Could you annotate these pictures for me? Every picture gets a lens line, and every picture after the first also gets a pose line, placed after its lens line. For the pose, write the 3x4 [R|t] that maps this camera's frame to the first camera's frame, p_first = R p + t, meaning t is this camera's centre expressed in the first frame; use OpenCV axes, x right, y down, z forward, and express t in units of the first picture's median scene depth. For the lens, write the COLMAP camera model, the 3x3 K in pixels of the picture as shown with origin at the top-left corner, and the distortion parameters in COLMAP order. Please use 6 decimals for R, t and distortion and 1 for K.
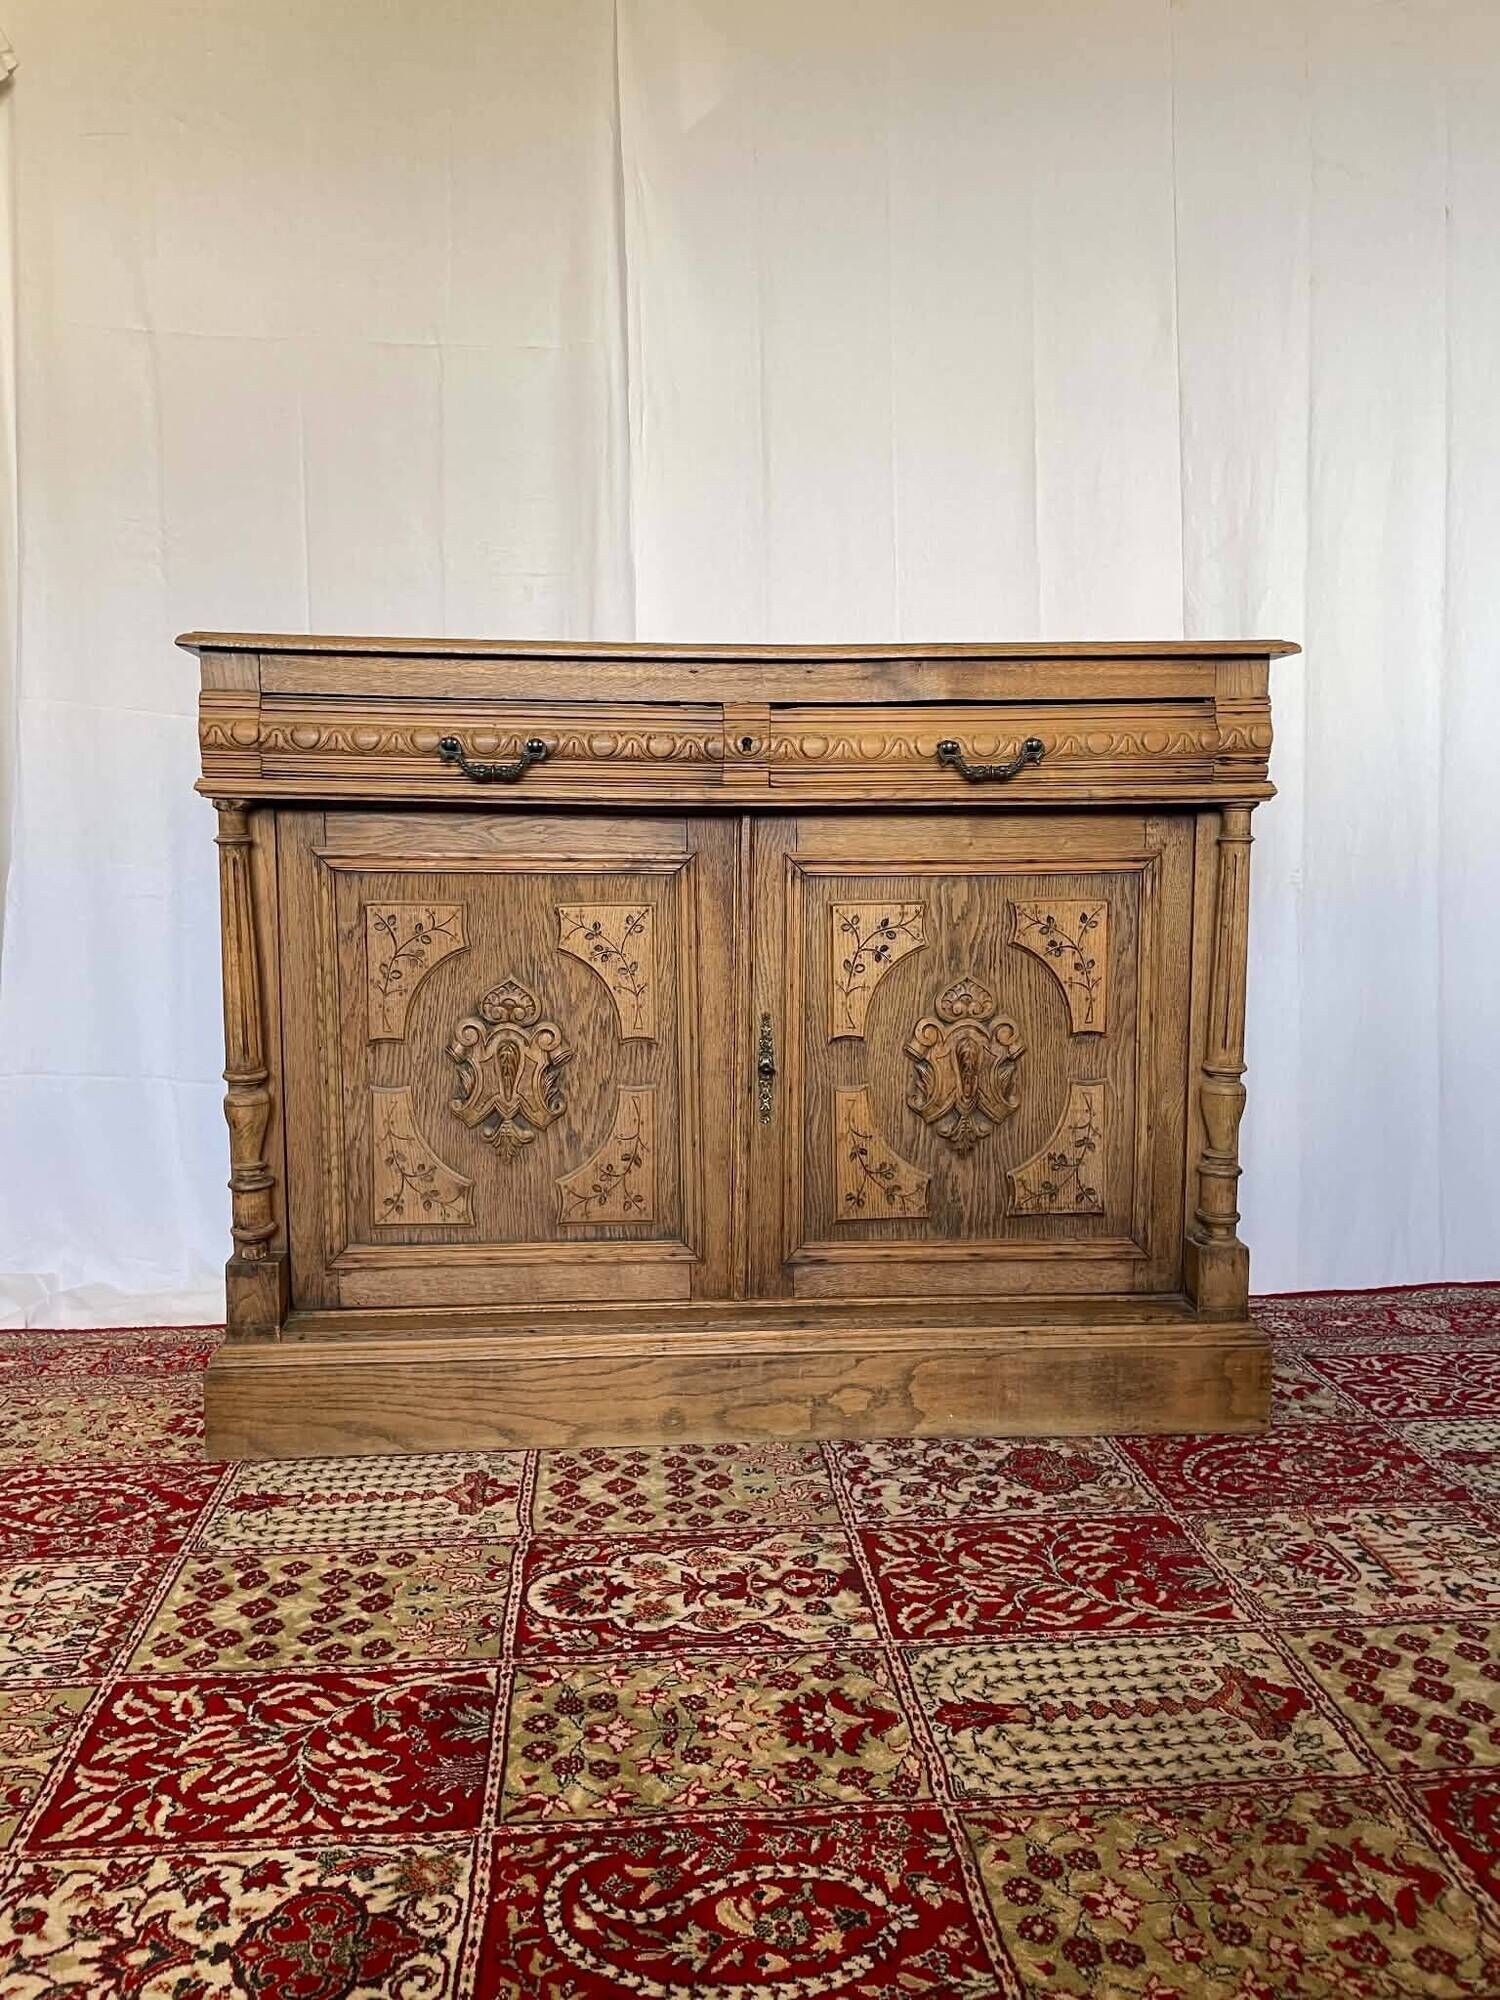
lens RADIAL K [[1517.3, 0, 728.8], [0, 1517.3, 988.1], [0, 0, 1]] dist [0.078574, -0.109782]
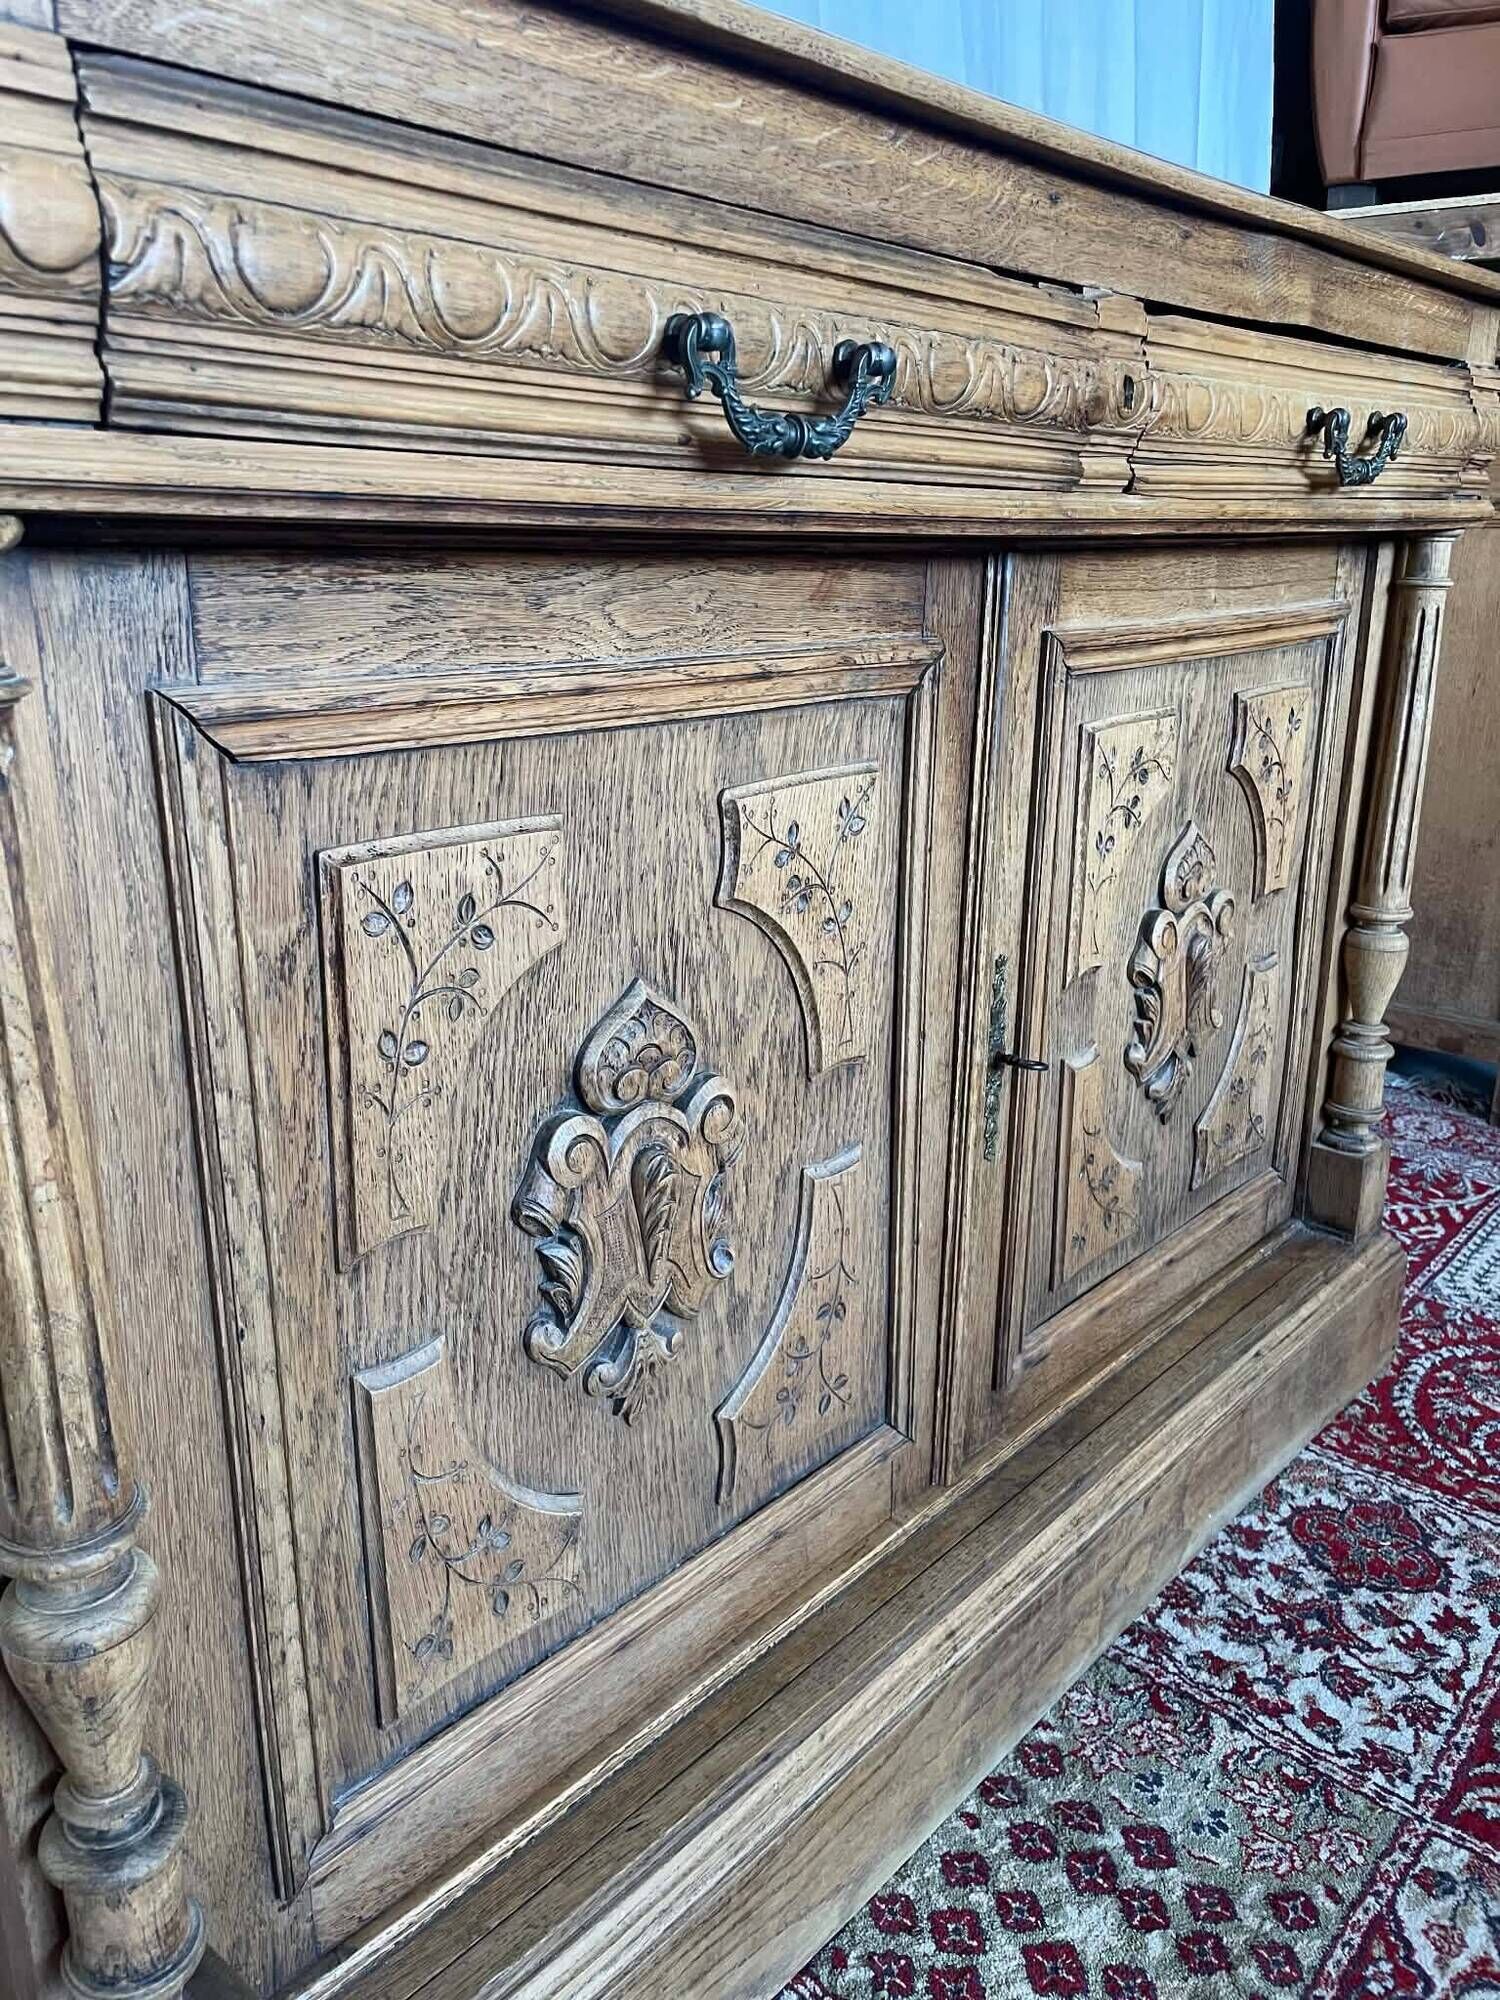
lens RADIAL K [[1517.3, 0, 725.0], [0, 1517.3, 985.2], [0, 0, 1]] dist [0.078574, -0.109782]
pose [[0.716956, -0.197445, 0.668573, -0.414890], [0.067952, 0.974279, 0.214857, -0.096862], [-0.693798, -0.108612, 0.711932, 0.752060]]
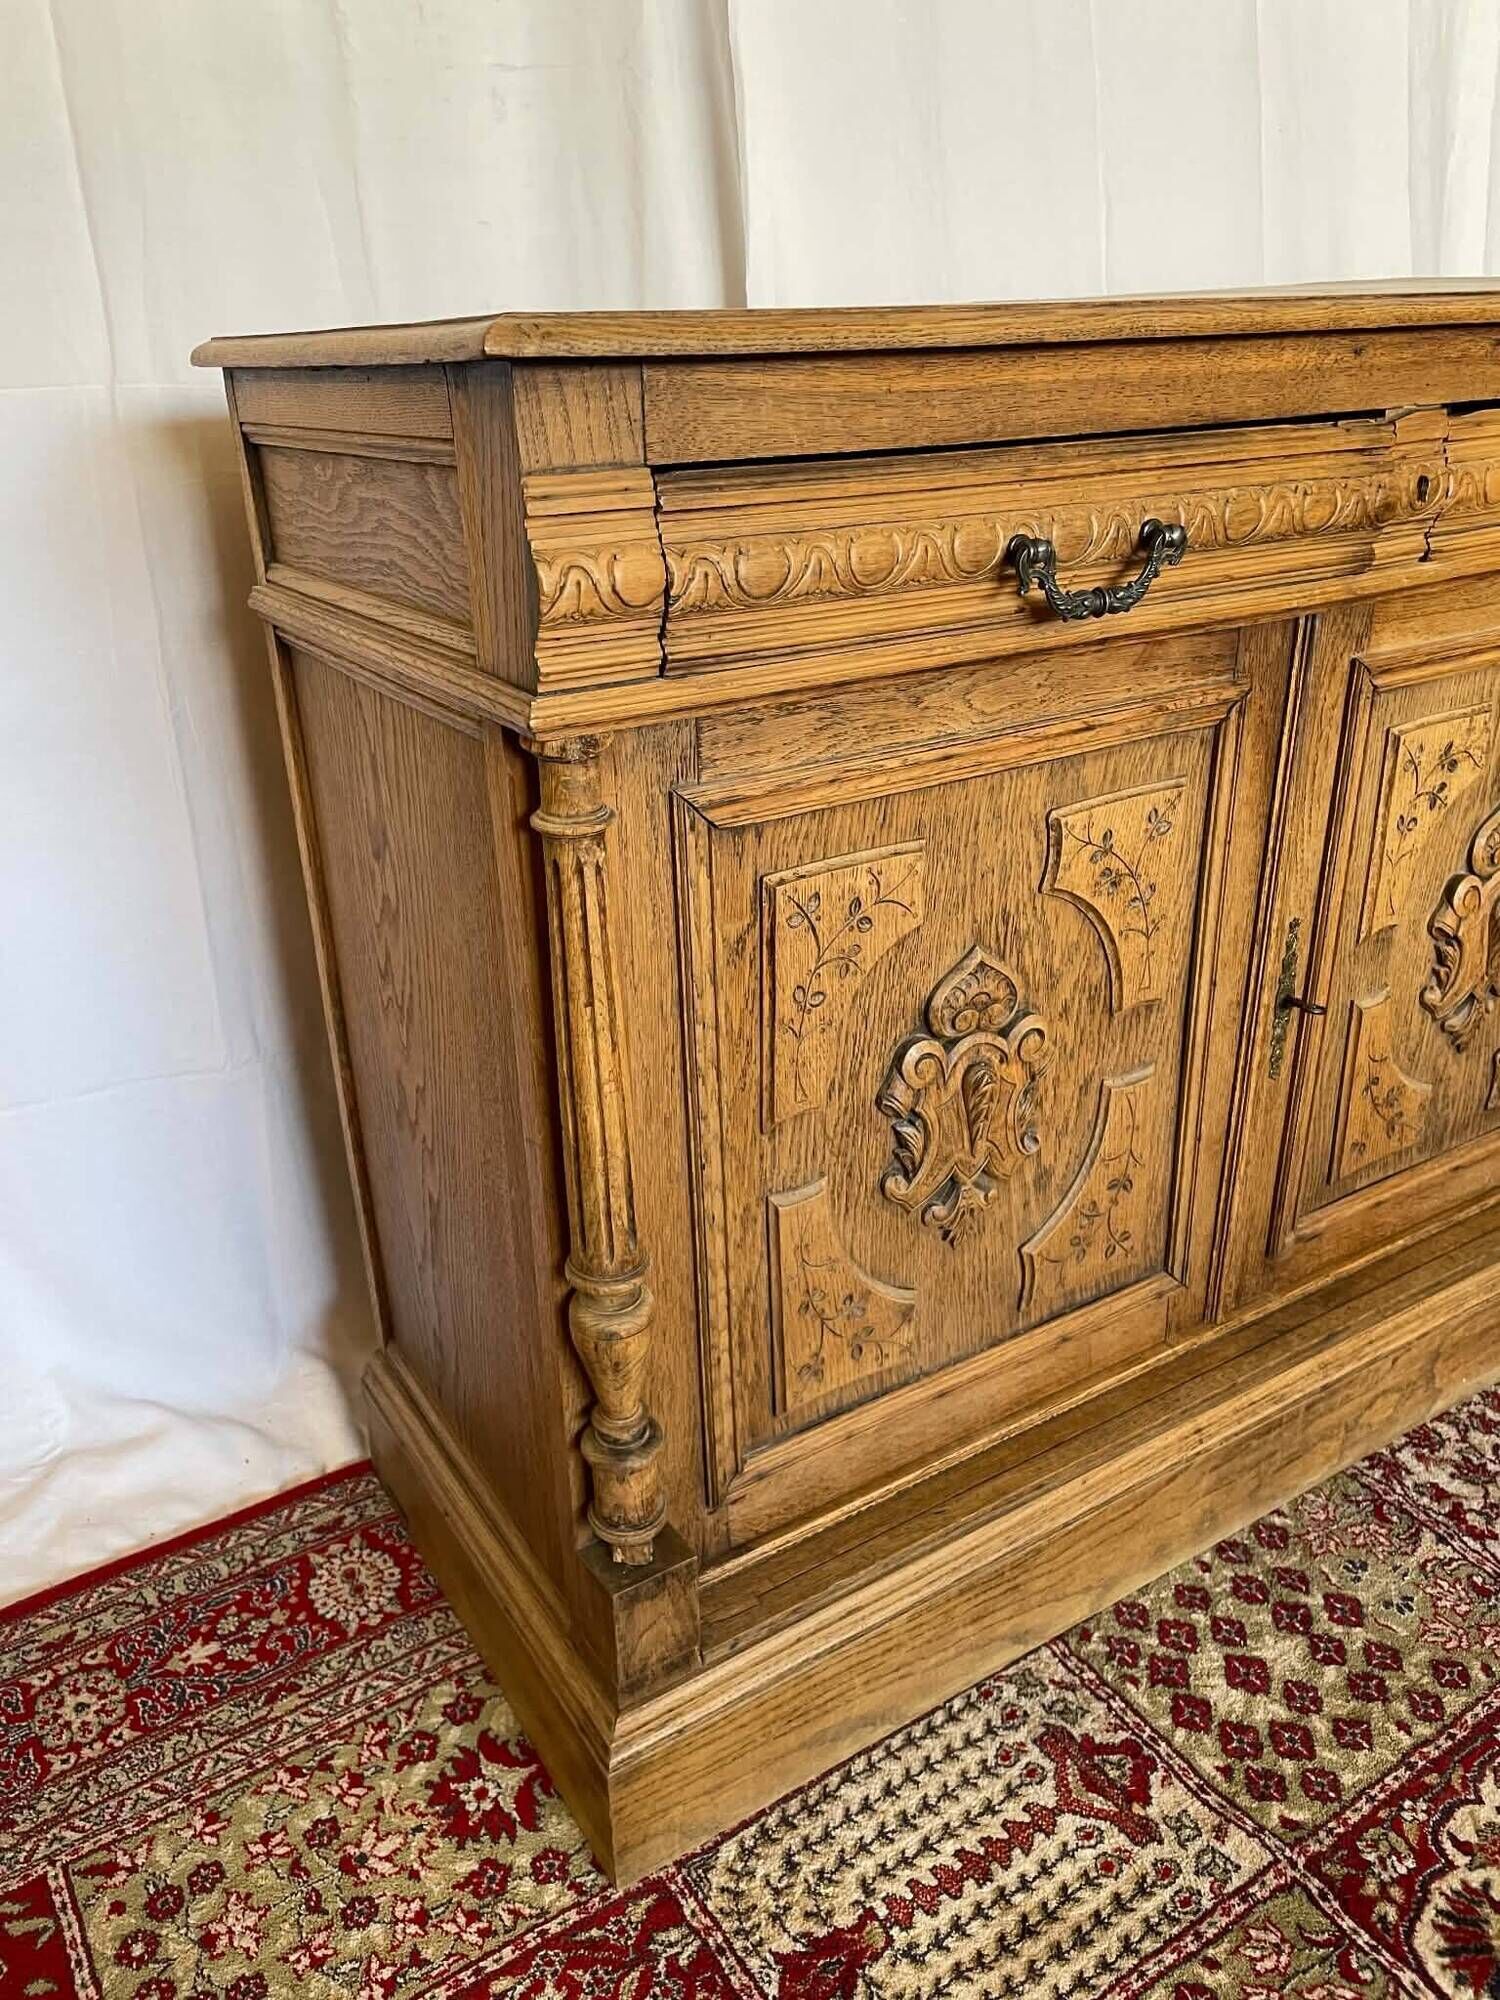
lens RADIAL K [[1517.3, 0, 732.0], [0, 1517.3, 999.4], [0, 0, 1]] dist [0.078574, -0.109782]
pose [[0.880529, -0.218397, 0.420678, -0.487741], [0.077024, 0.941656, 0.327645, -0.190742], [-0.467691, -0.256098, 0.845978, 0.607896]]
